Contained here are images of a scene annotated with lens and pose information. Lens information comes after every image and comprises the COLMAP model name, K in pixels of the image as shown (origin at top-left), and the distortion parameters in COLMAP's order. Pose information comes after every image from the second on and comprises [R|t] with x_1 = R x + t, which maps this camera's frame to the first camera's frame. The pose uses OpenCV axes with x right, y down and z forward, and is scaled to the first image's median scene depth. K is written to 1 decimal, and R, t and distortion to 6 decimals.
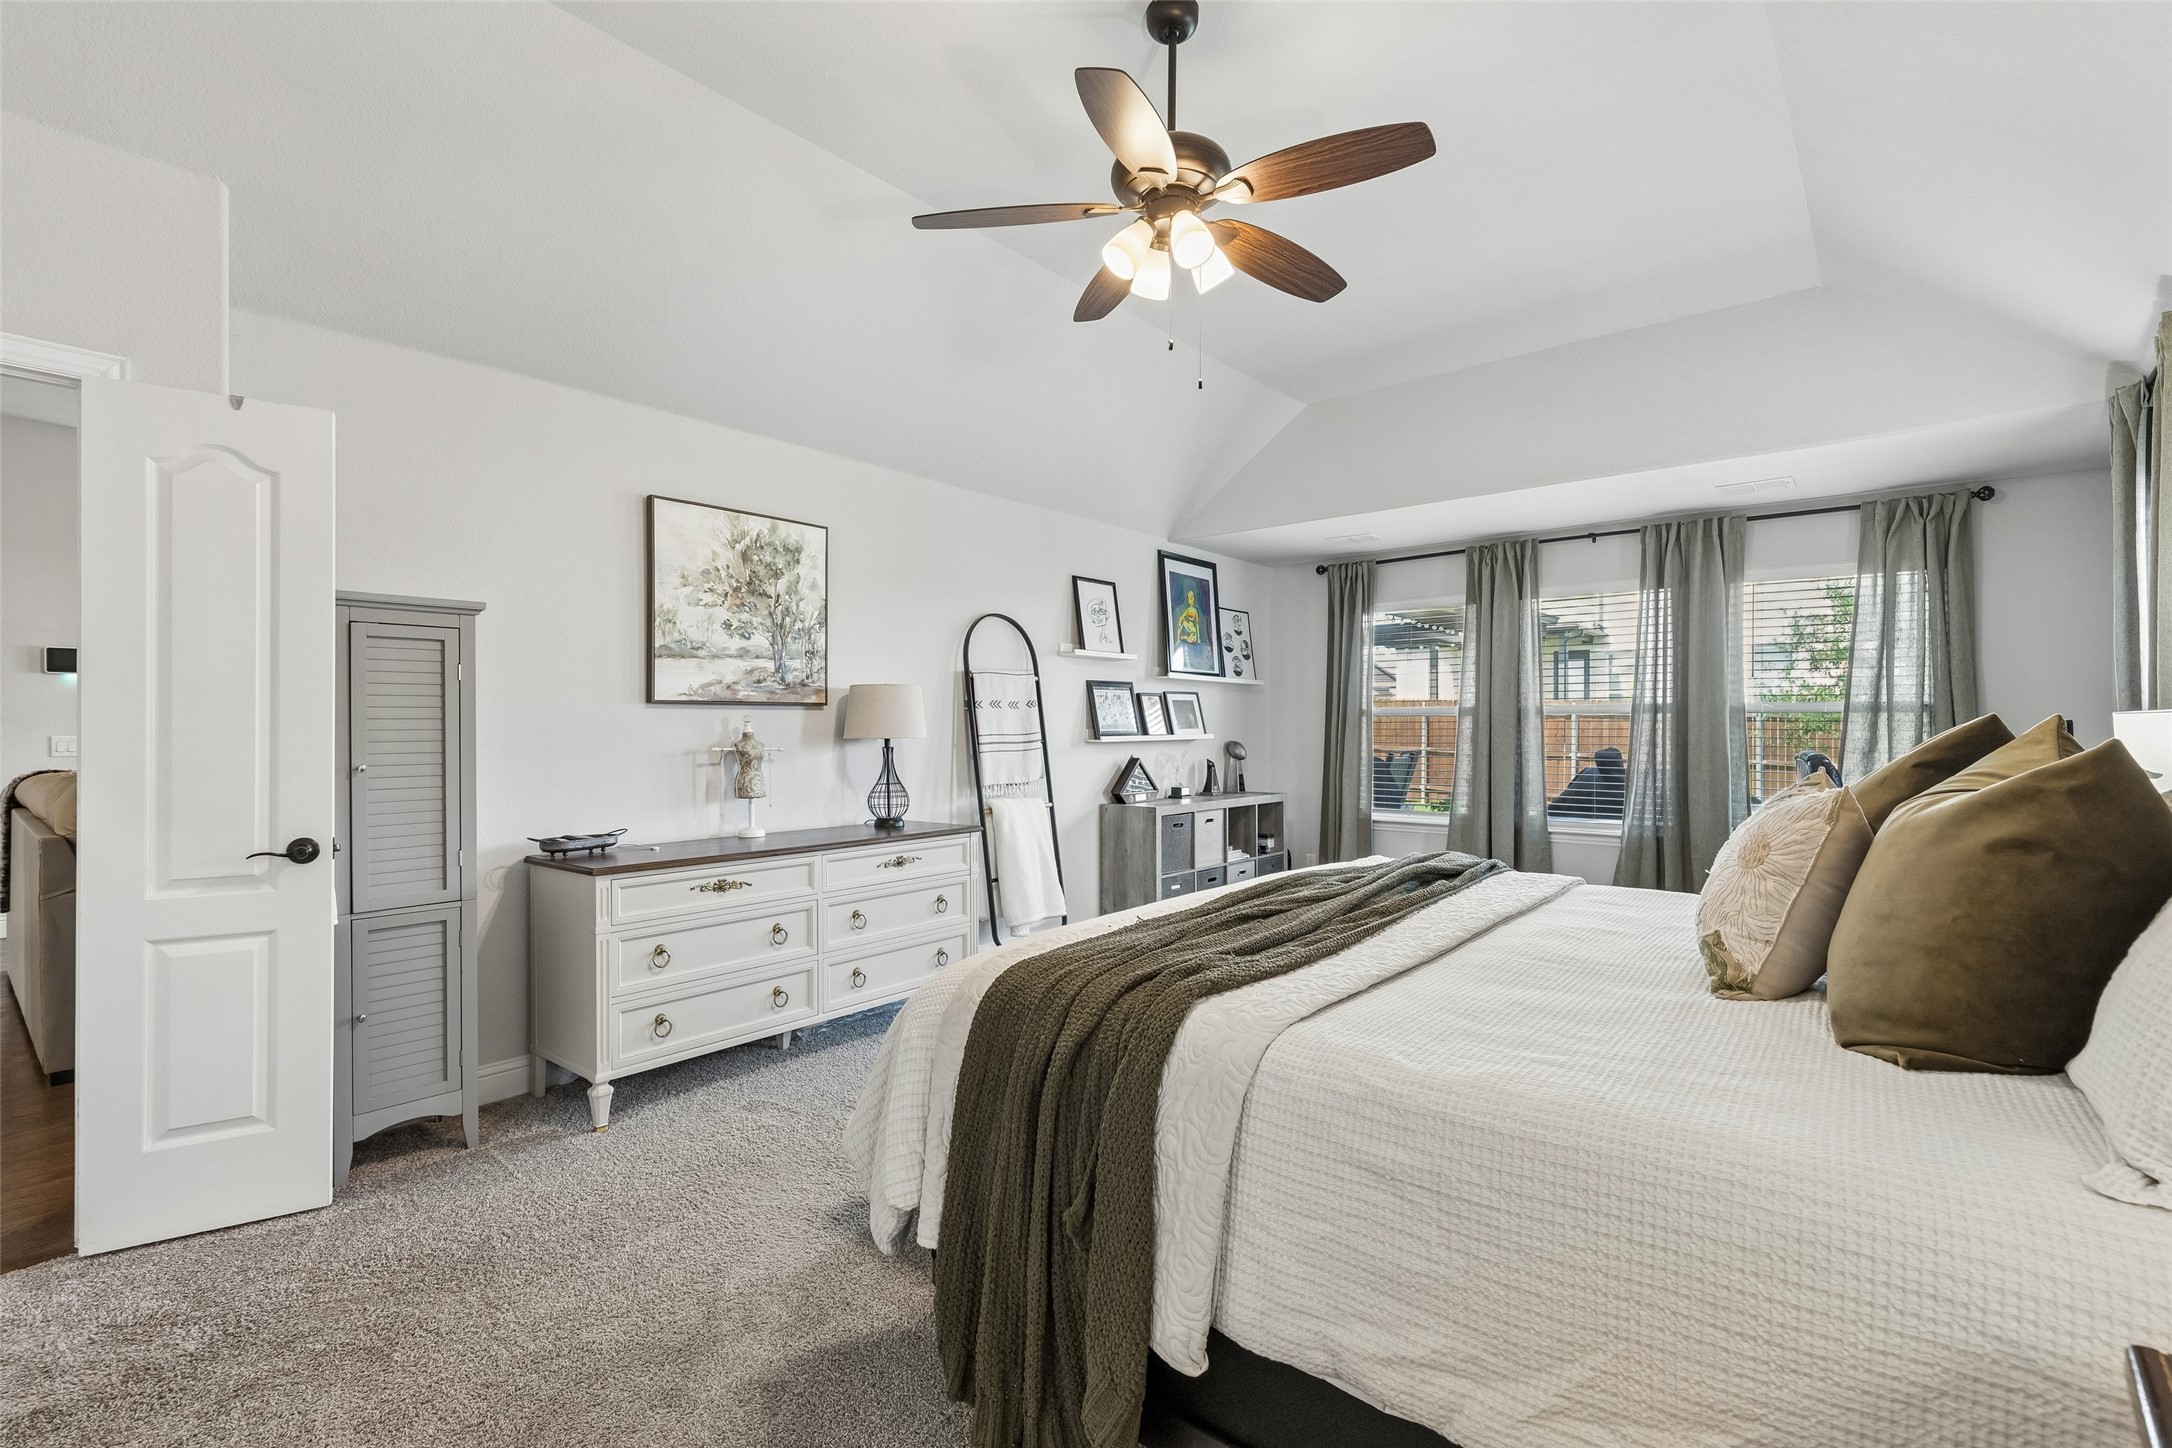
lens RADIAL K [[984.0, 0, 1087.4], [0, 984.0, 732.4], [0, 0, 1]] dist [0.015391, -0.003648]
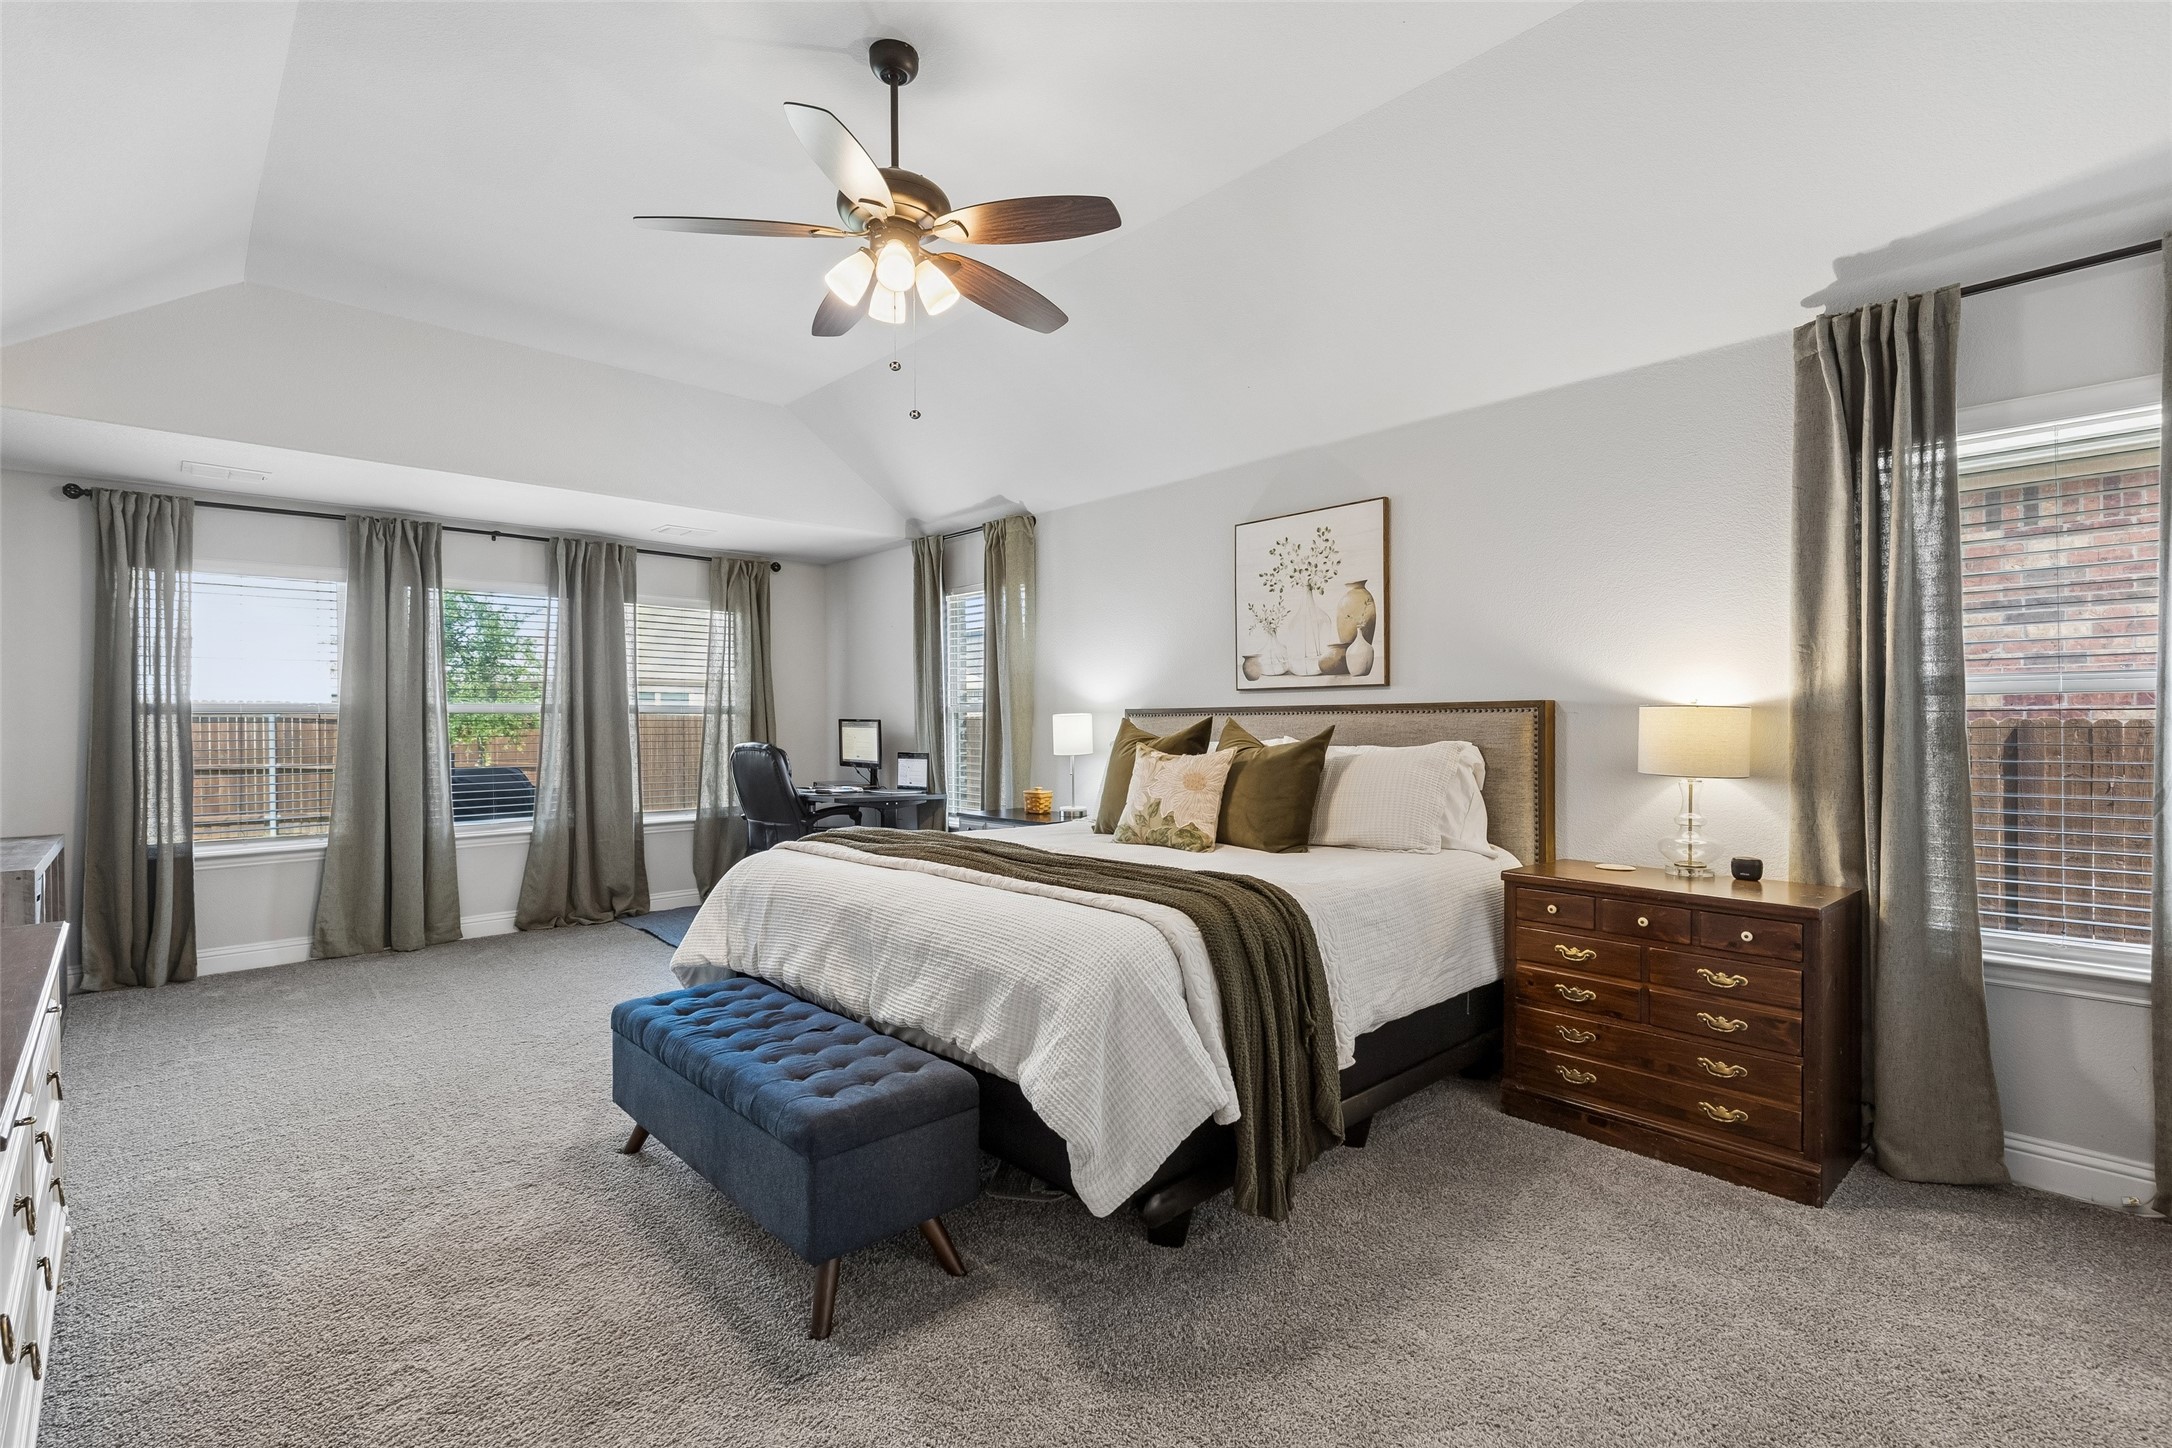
lens RADIAL K [[984.0, 0, 1099.7], [0, 984.0, 728.2], [0, 0, 1]] dist [0.015391, -0.003648]
pose [[0.103211, -0.009687, 0.994612, -0.422613], [0.014869, 0.999856, 0.008195, -0.003178], [-0.994548, 0.013943, 0.103340, 0.303022]]
